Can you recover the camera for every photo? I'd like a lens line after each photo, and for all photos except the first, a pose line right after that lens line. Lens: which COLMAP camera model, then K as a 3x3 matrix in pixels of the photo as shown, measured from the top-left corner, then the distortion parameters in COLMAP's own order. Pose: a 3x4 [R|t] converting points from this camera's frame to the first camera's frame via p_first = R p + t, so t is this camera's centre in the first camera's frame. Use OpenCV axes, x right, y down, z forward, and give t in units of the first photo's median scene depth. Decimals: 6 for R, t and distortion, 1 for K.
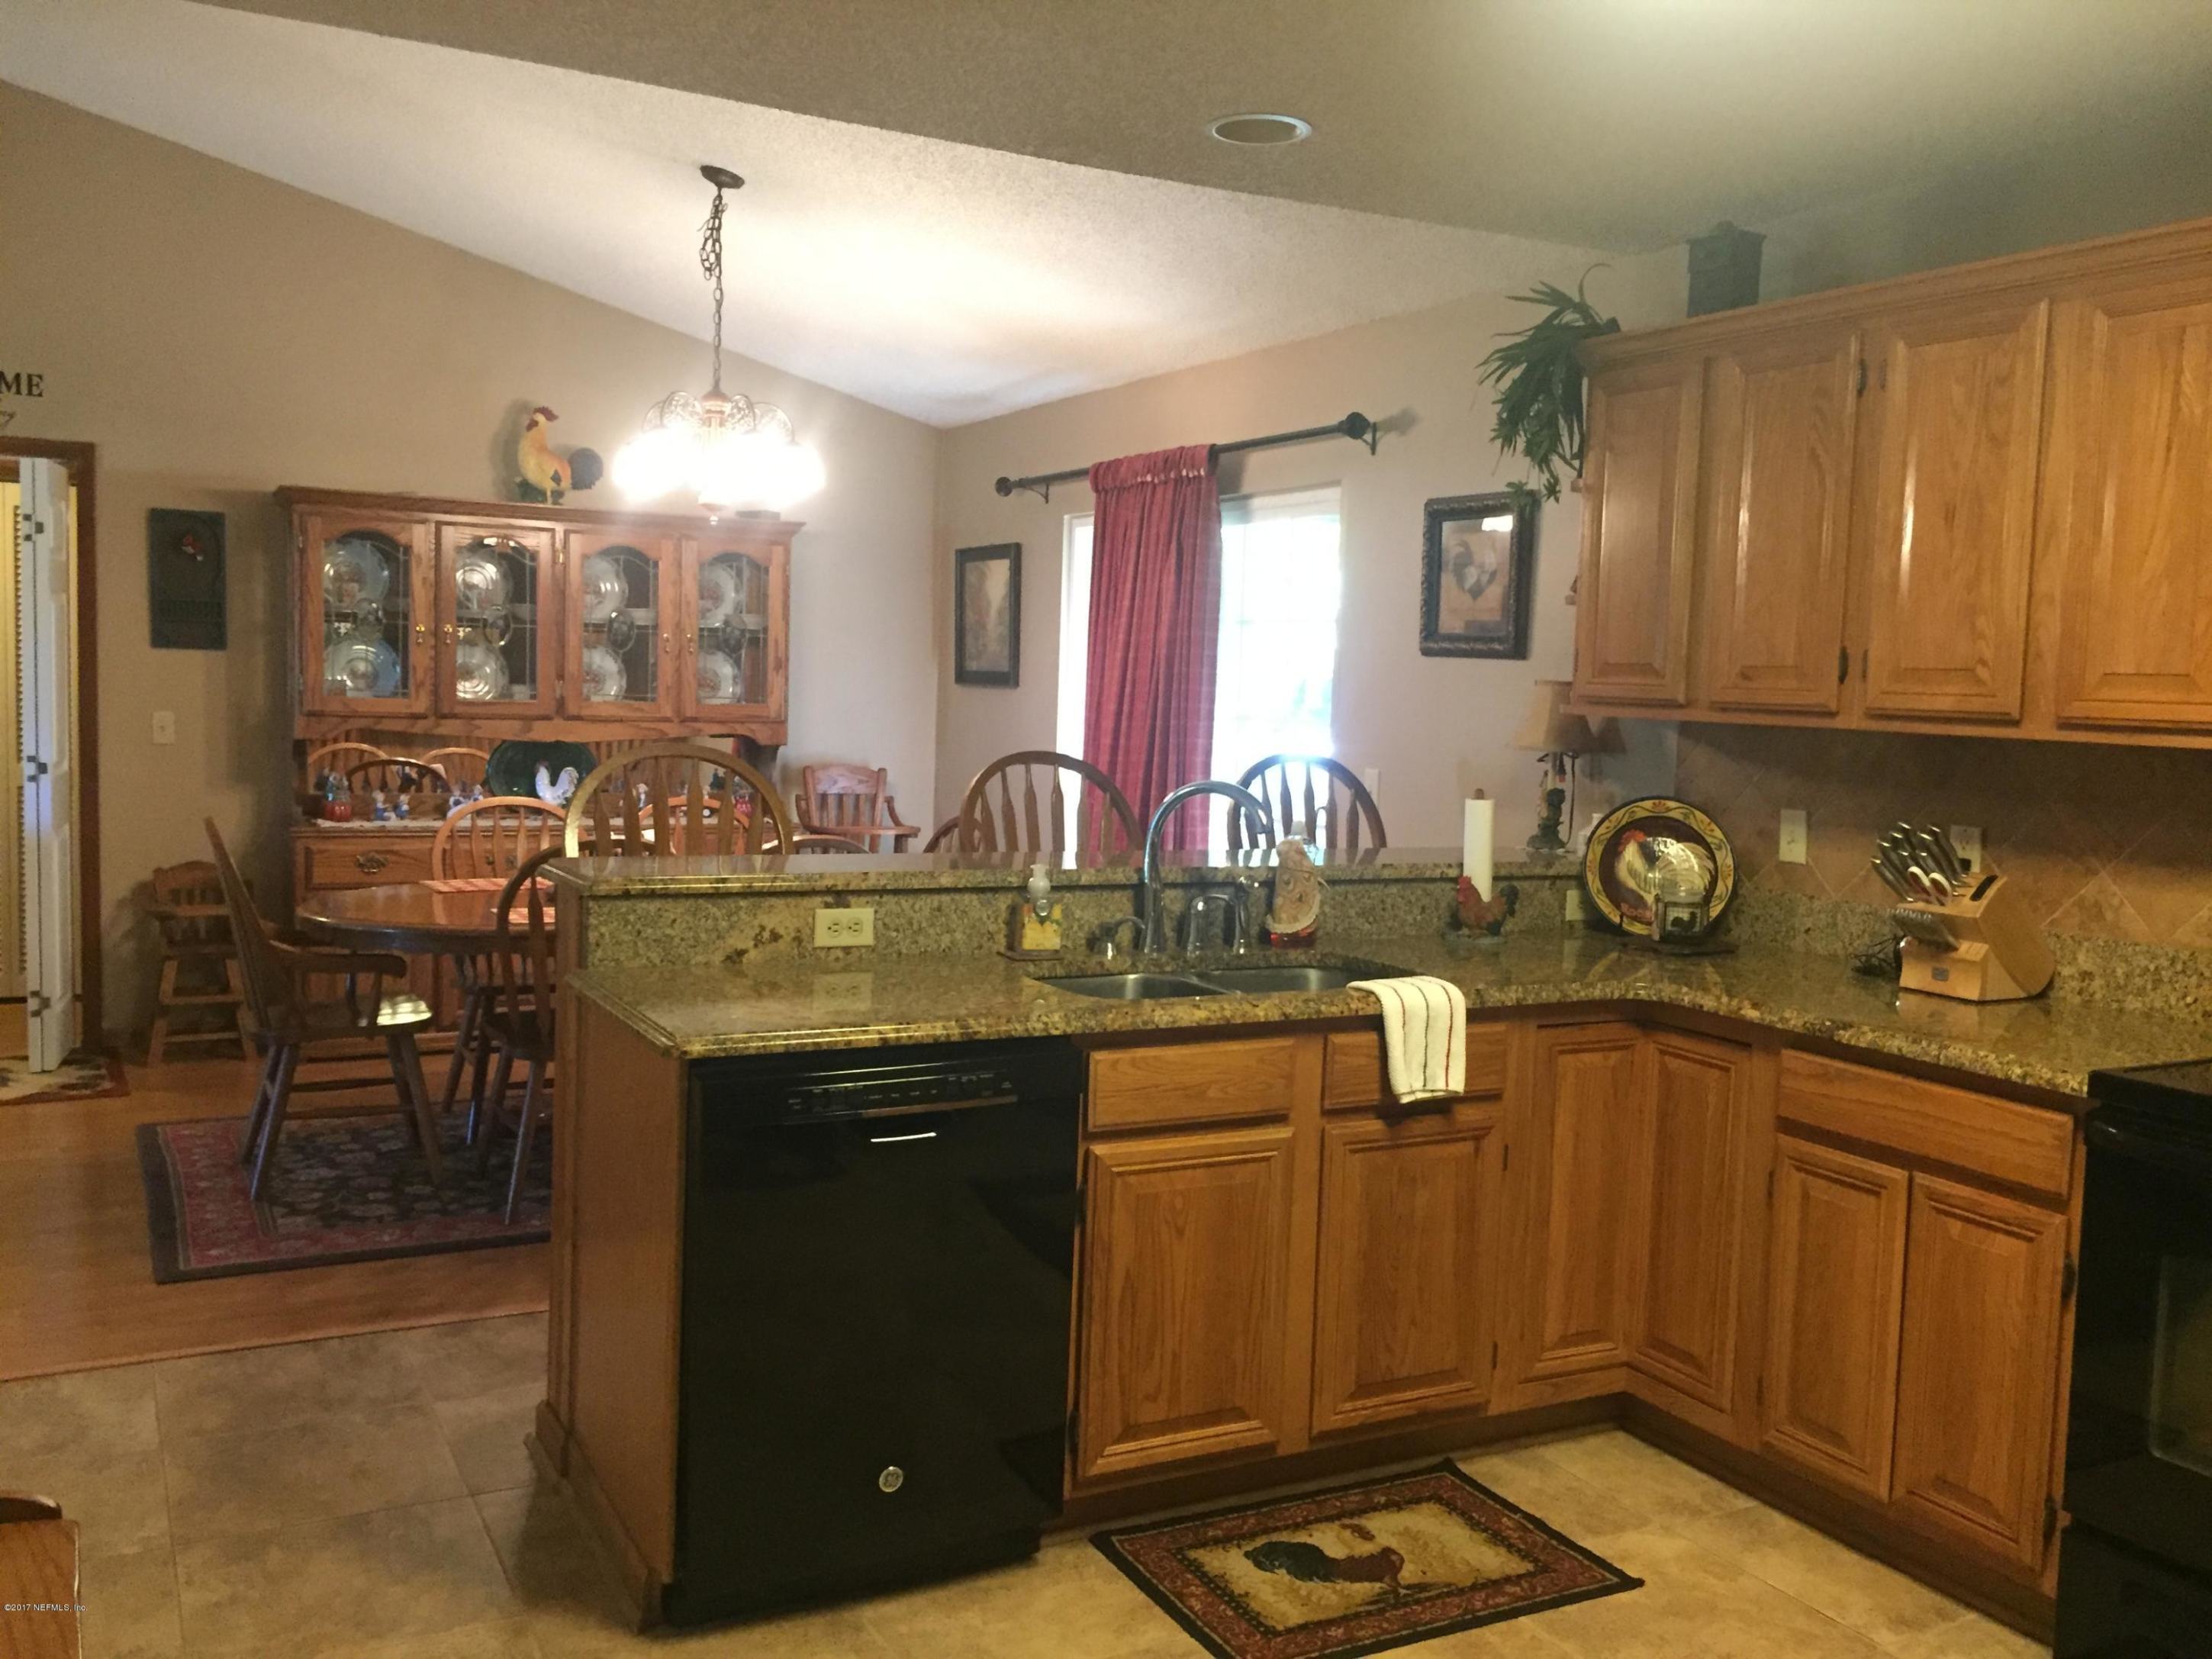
lens RADIAL K [[1917.1, 0, 1106.0], [0, 1917.1, 829.5], [0, 0, 1]] dist [0.096546, -0.142105]
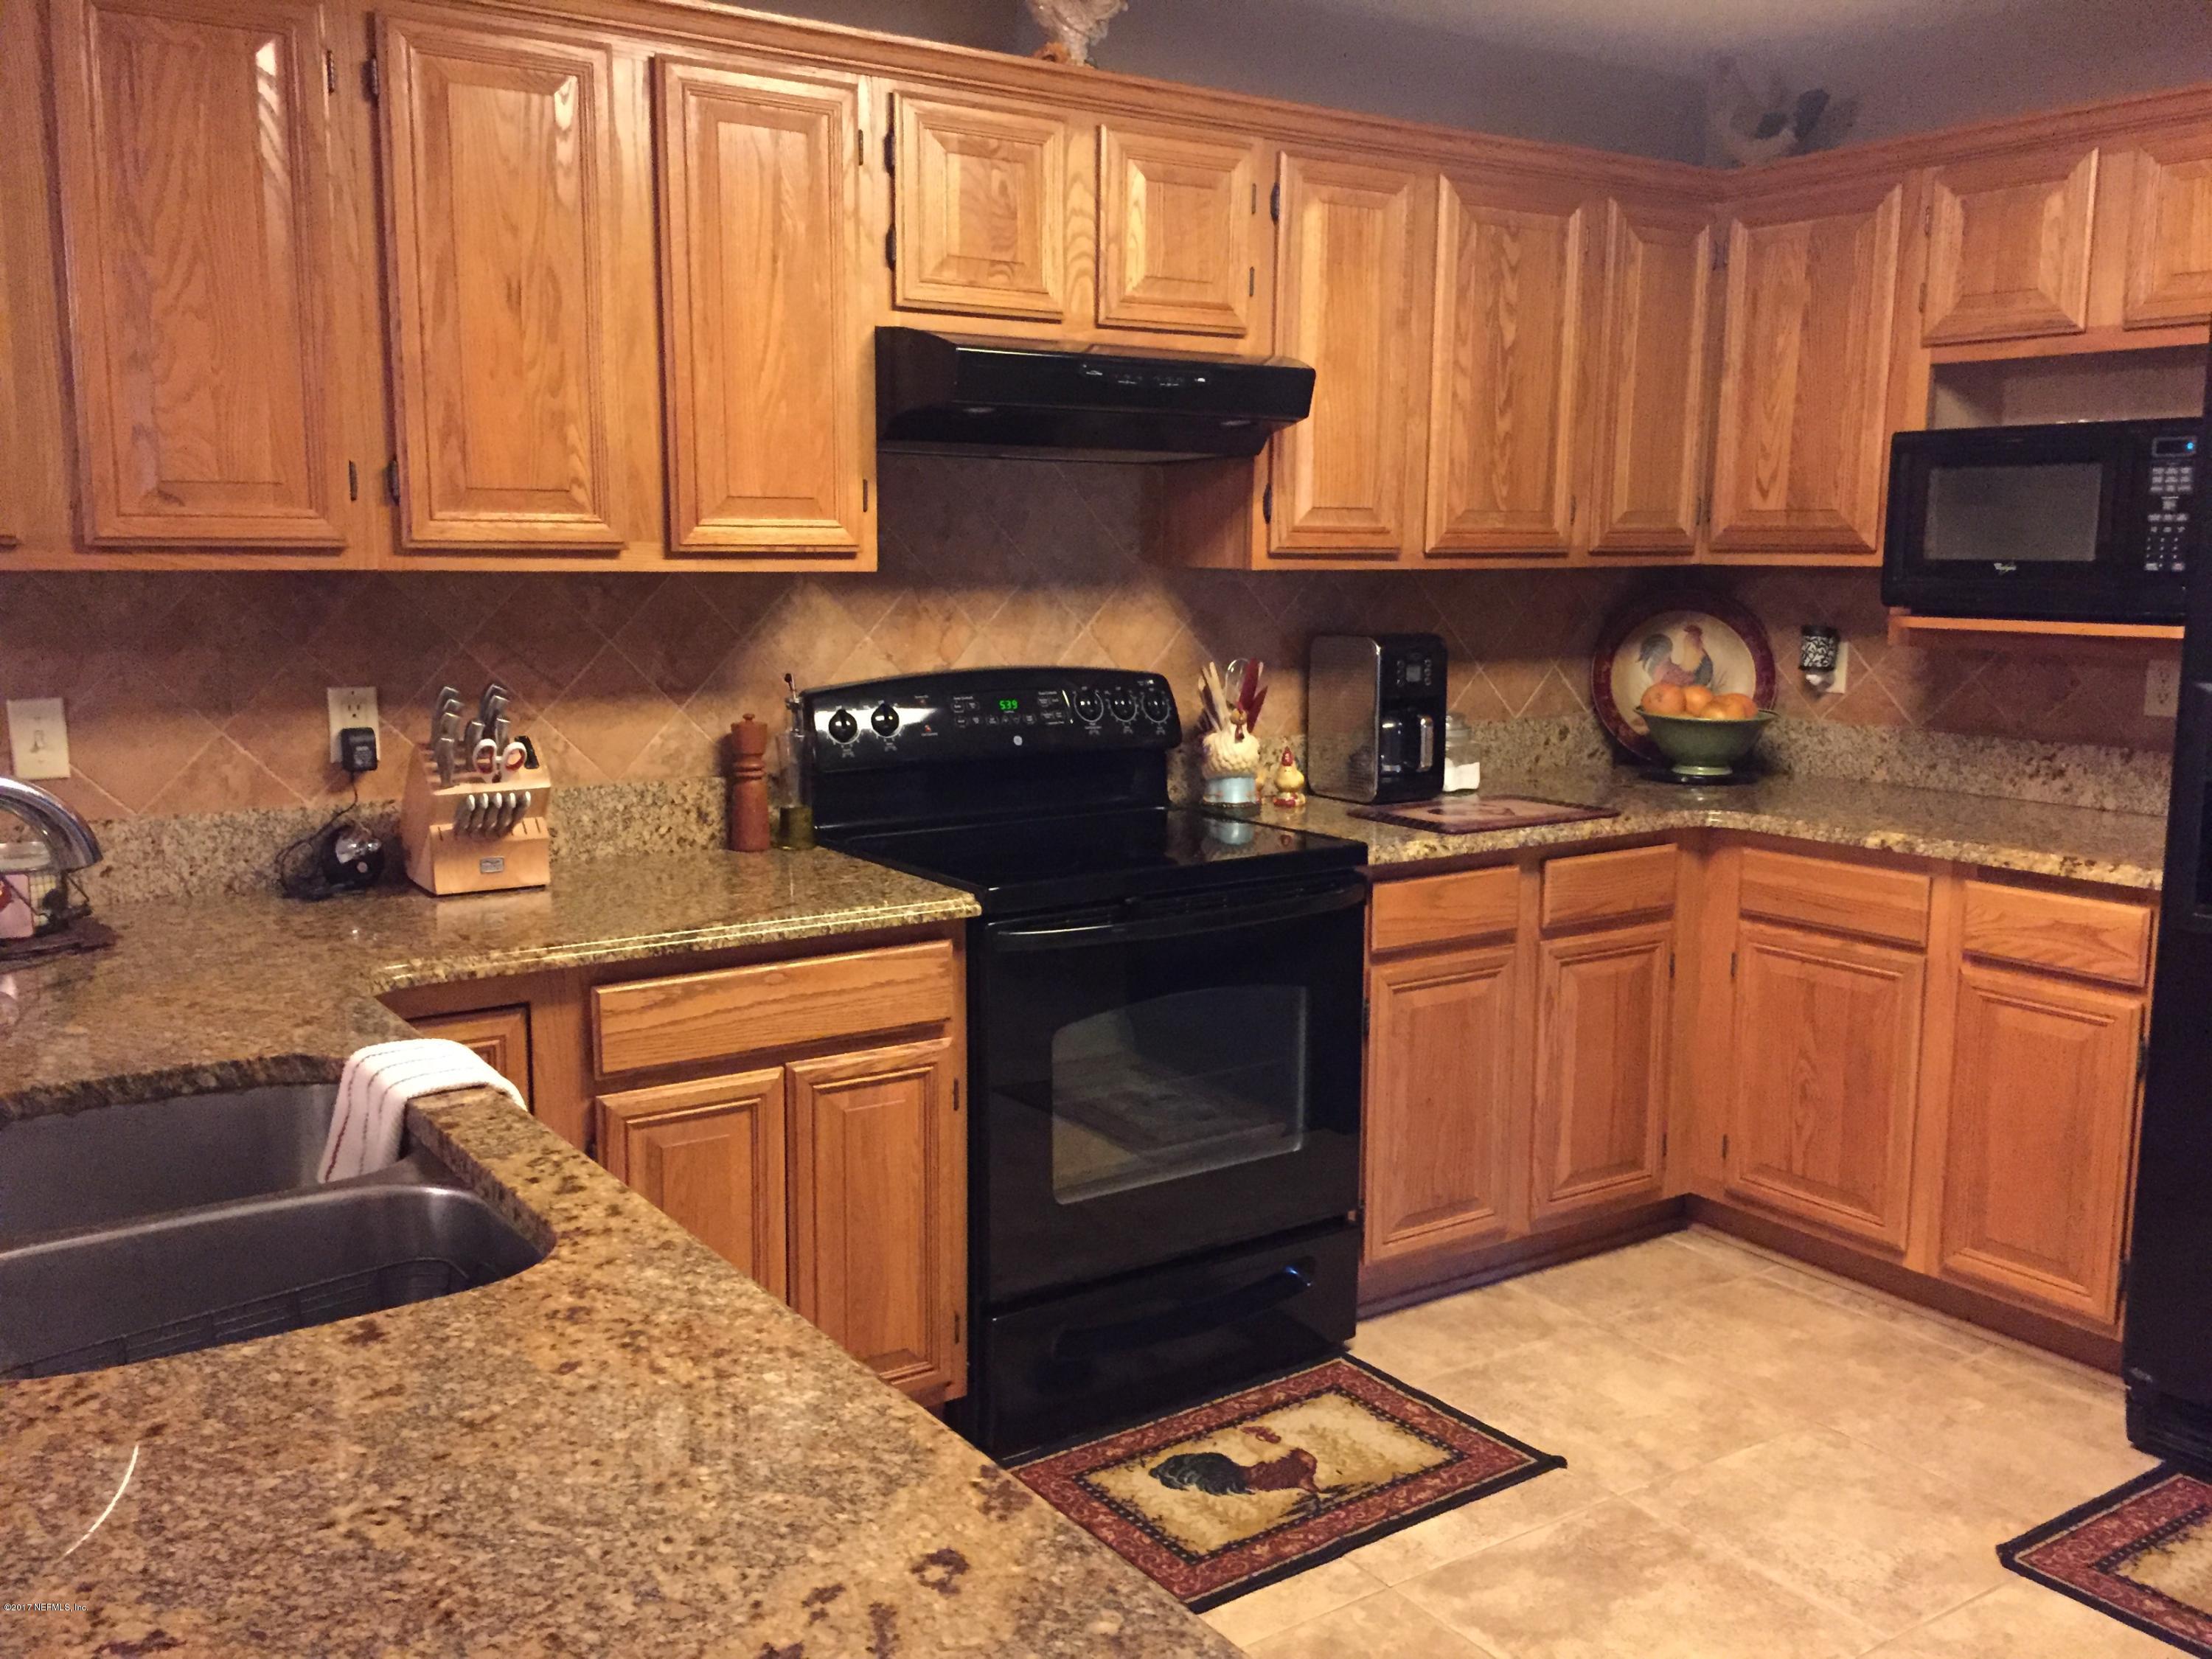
lens RADIAL K [[1917.0, 0, 1106.0], [0, 1917.0, 829.5], [0, 0, 1]] dist [0.096546, -0.142105]
pose [[-0.123487, -0.181945, 0.975524, -0.414685], [0.069931, 0.979009, 0.191447, -0.082526], [-0.989879, 0.091861, -0.108171, 0.872186]]
